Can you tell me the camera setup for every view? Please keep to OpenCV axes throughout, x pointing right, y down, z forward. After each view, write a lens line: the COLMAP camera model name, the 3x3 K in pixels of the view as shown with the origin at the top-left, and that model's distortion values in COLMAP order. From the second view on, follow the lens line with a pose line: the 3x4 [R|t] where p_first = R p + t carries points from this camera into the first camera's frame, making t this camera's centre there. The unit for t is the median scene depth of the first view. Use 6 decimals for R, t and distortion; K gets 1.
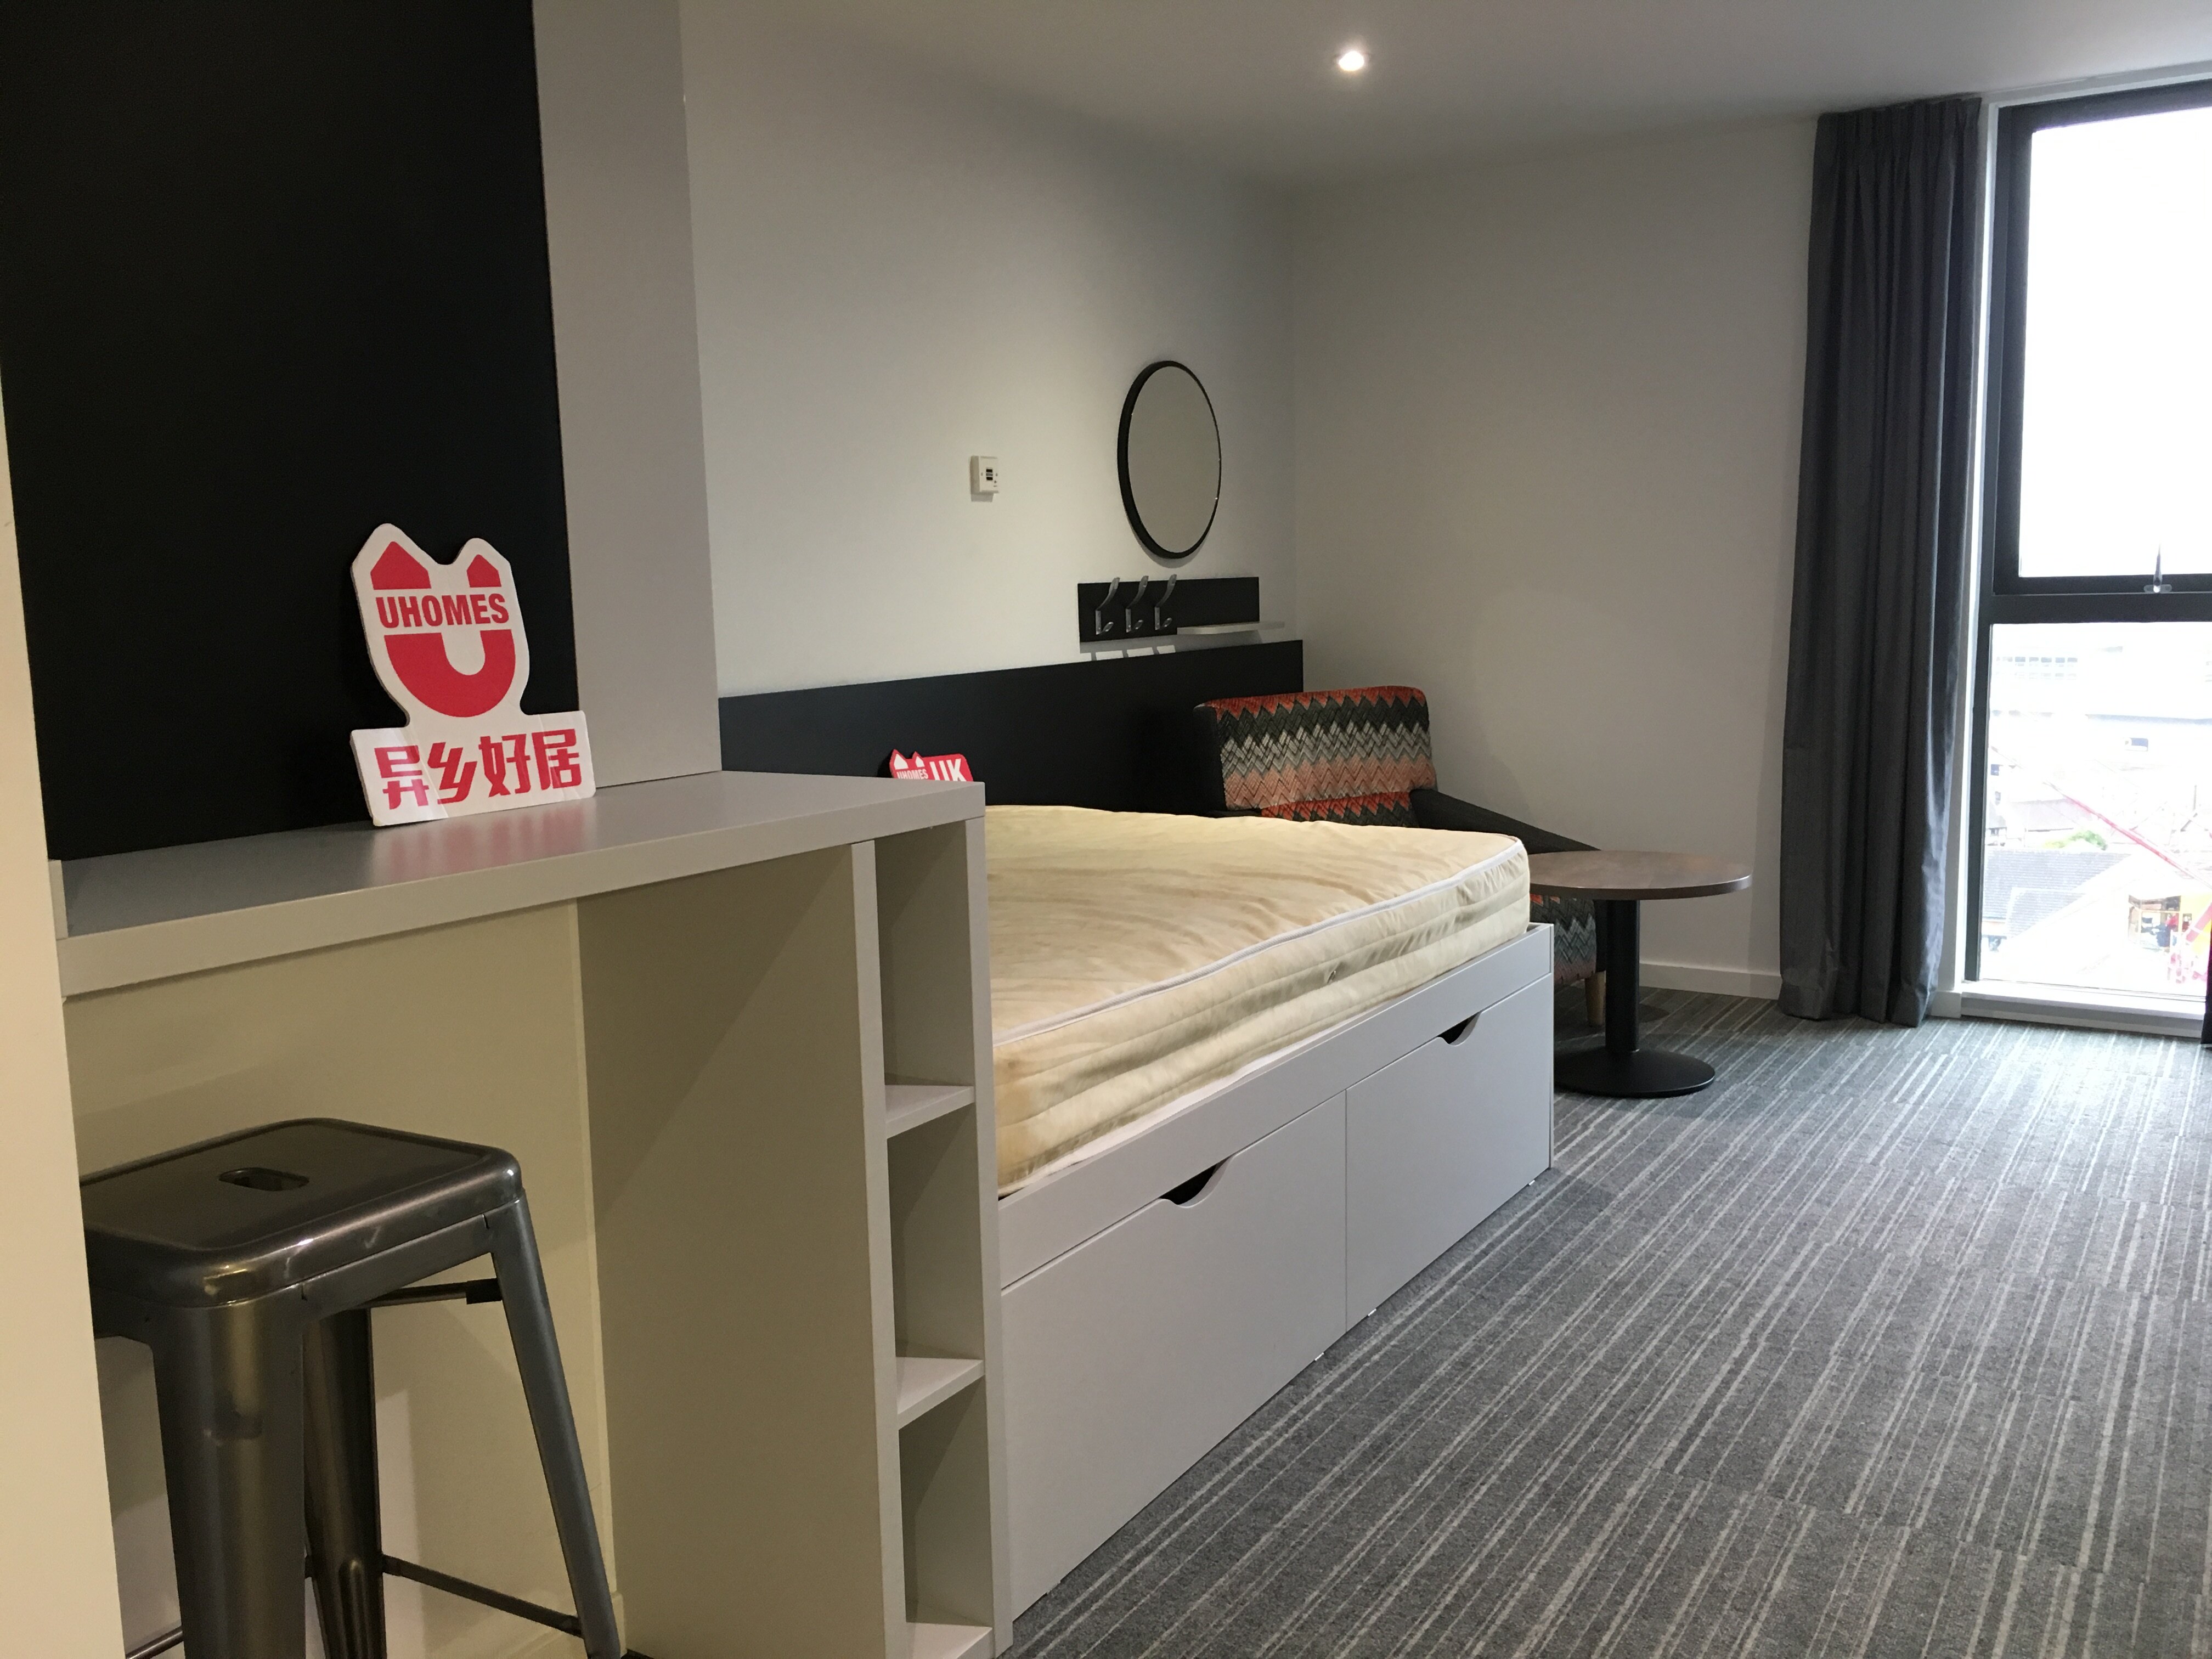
lens RADIAL K [[1881.1, 0, 1106.0], [0, 1881.1, 829.5], [0, 0, 1]] dist [0.076536, -0.113825]
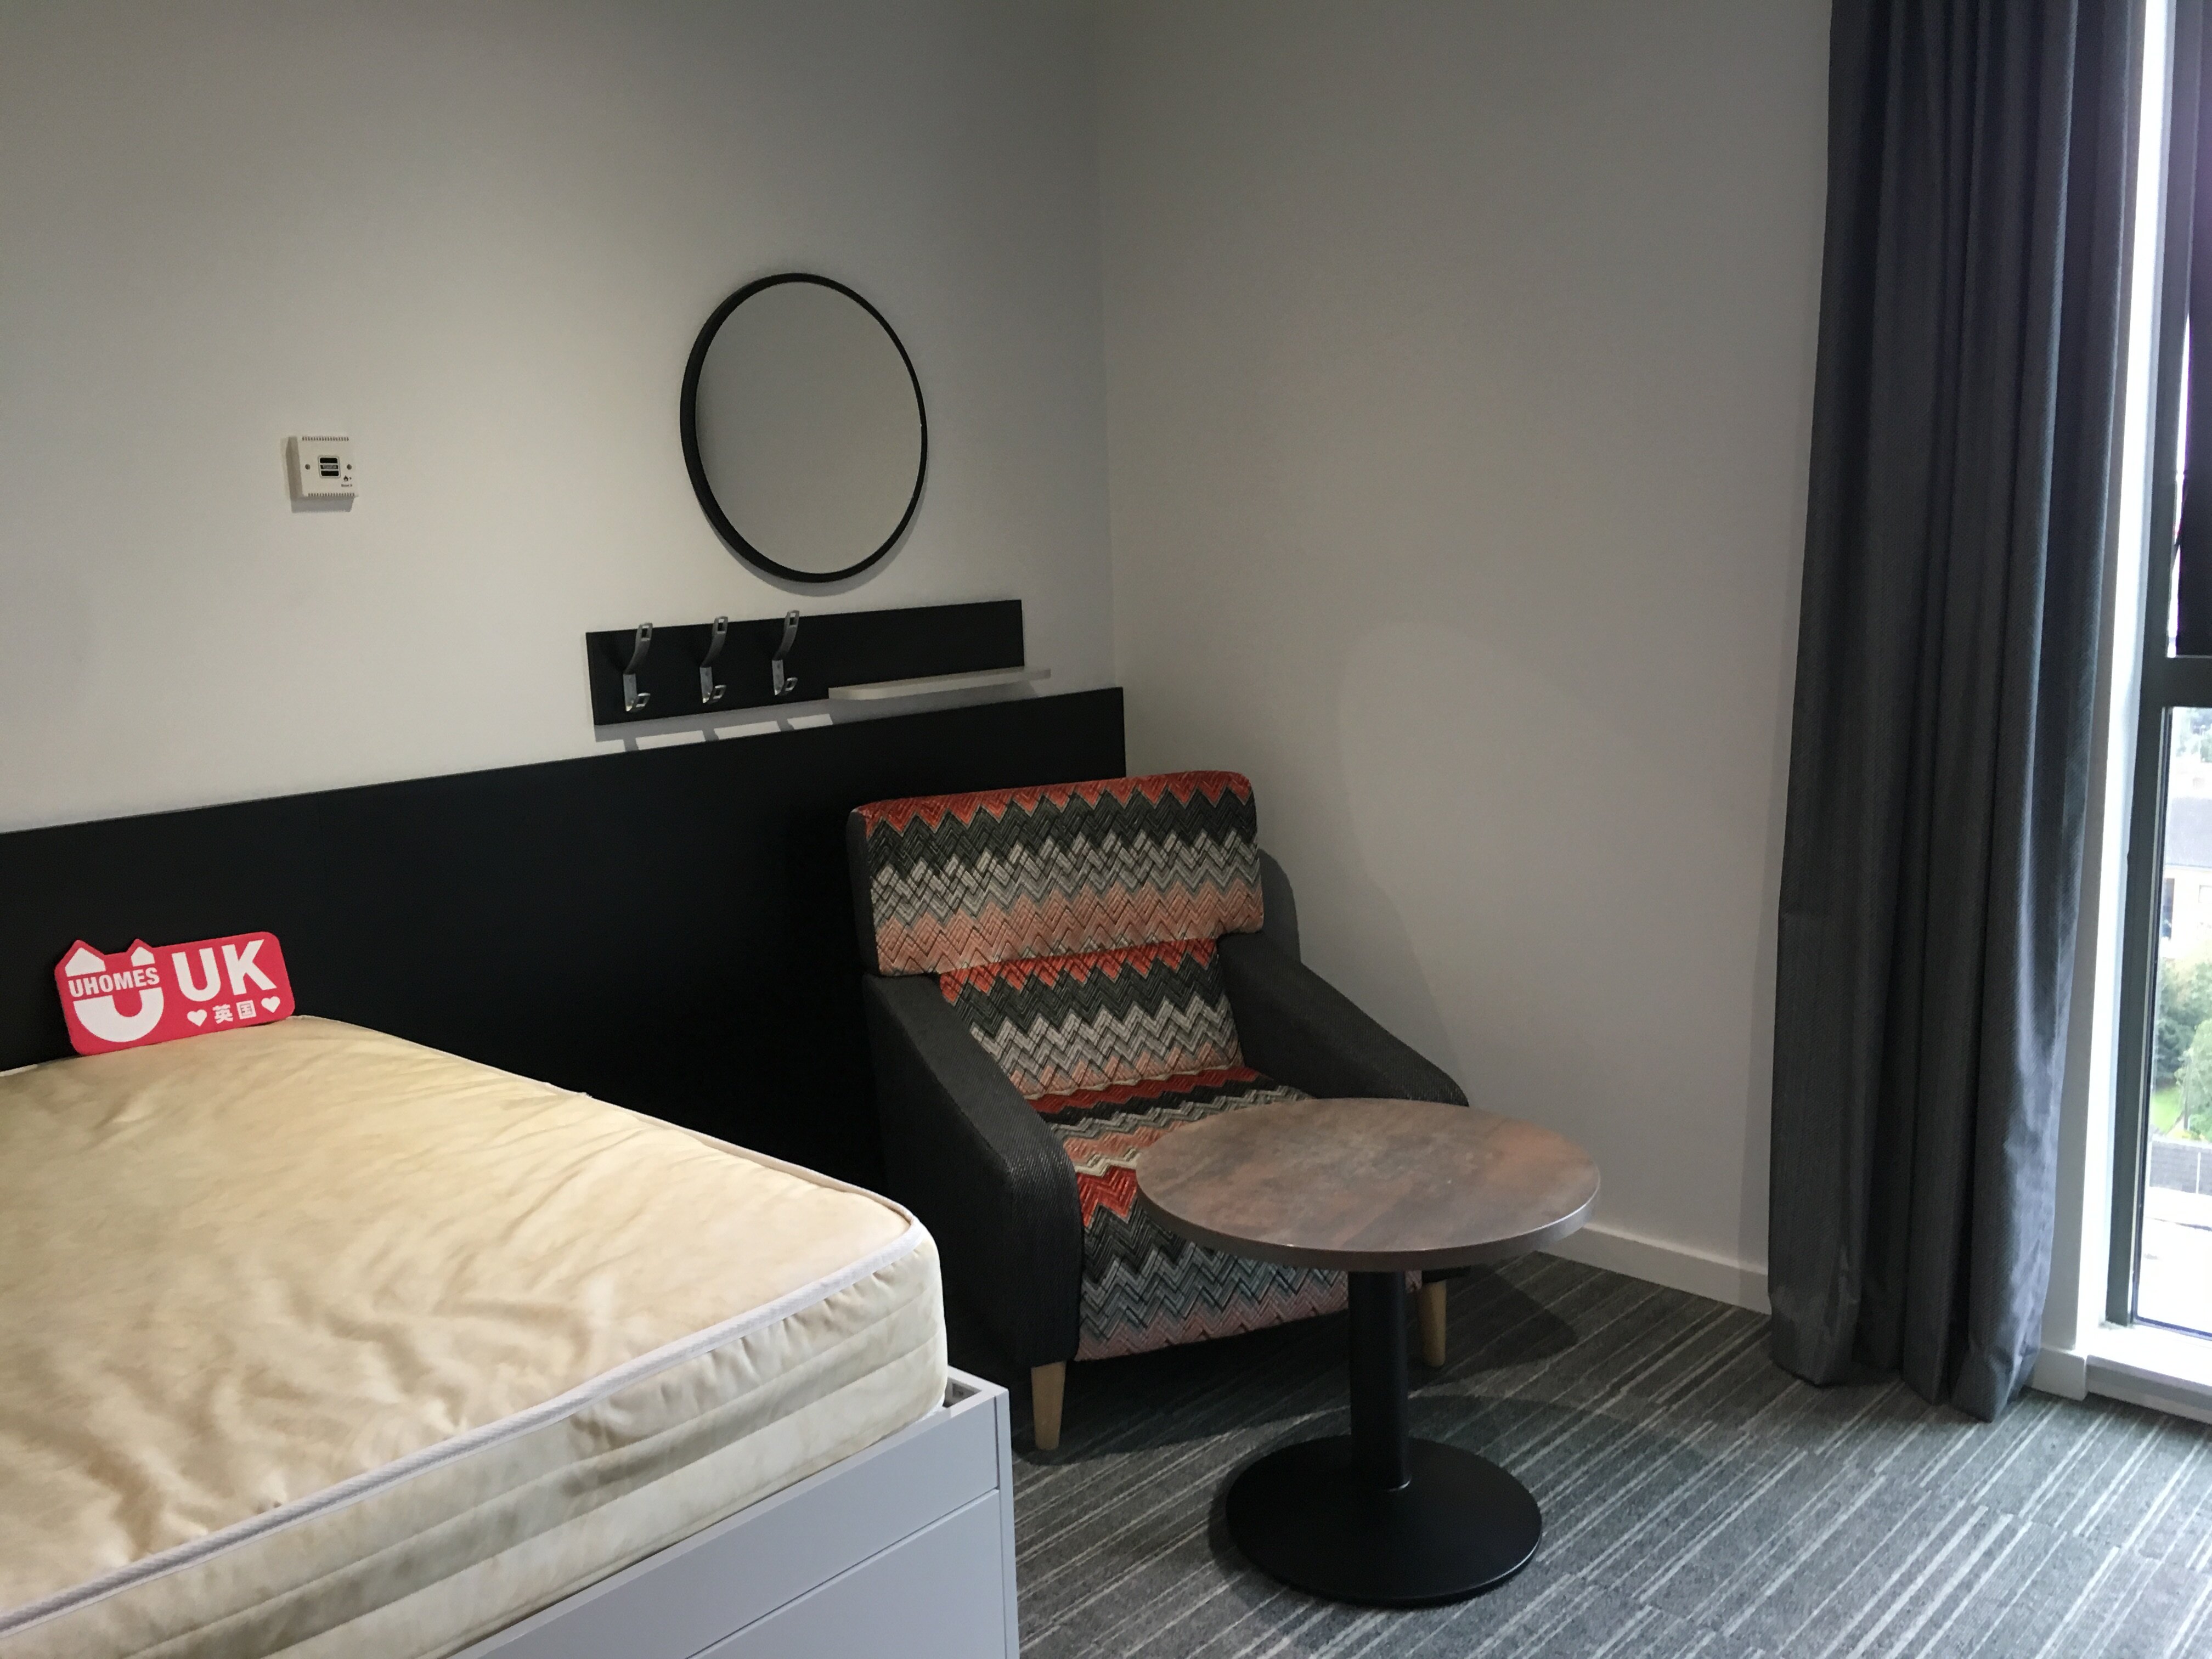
lens RADIAL K [[1881.1, 0, 1106.0], [0, 1881.1, 829.5], [0, 0, 1]] dist [0.076536, -0.113825]
pose [[0.982474, 0.021516, -0.185151, 0.262059], [-0.015228, 0.999260, 0.035318, -0.085630], [0.185774, -0.031879, 0.982075, 0.390533]]
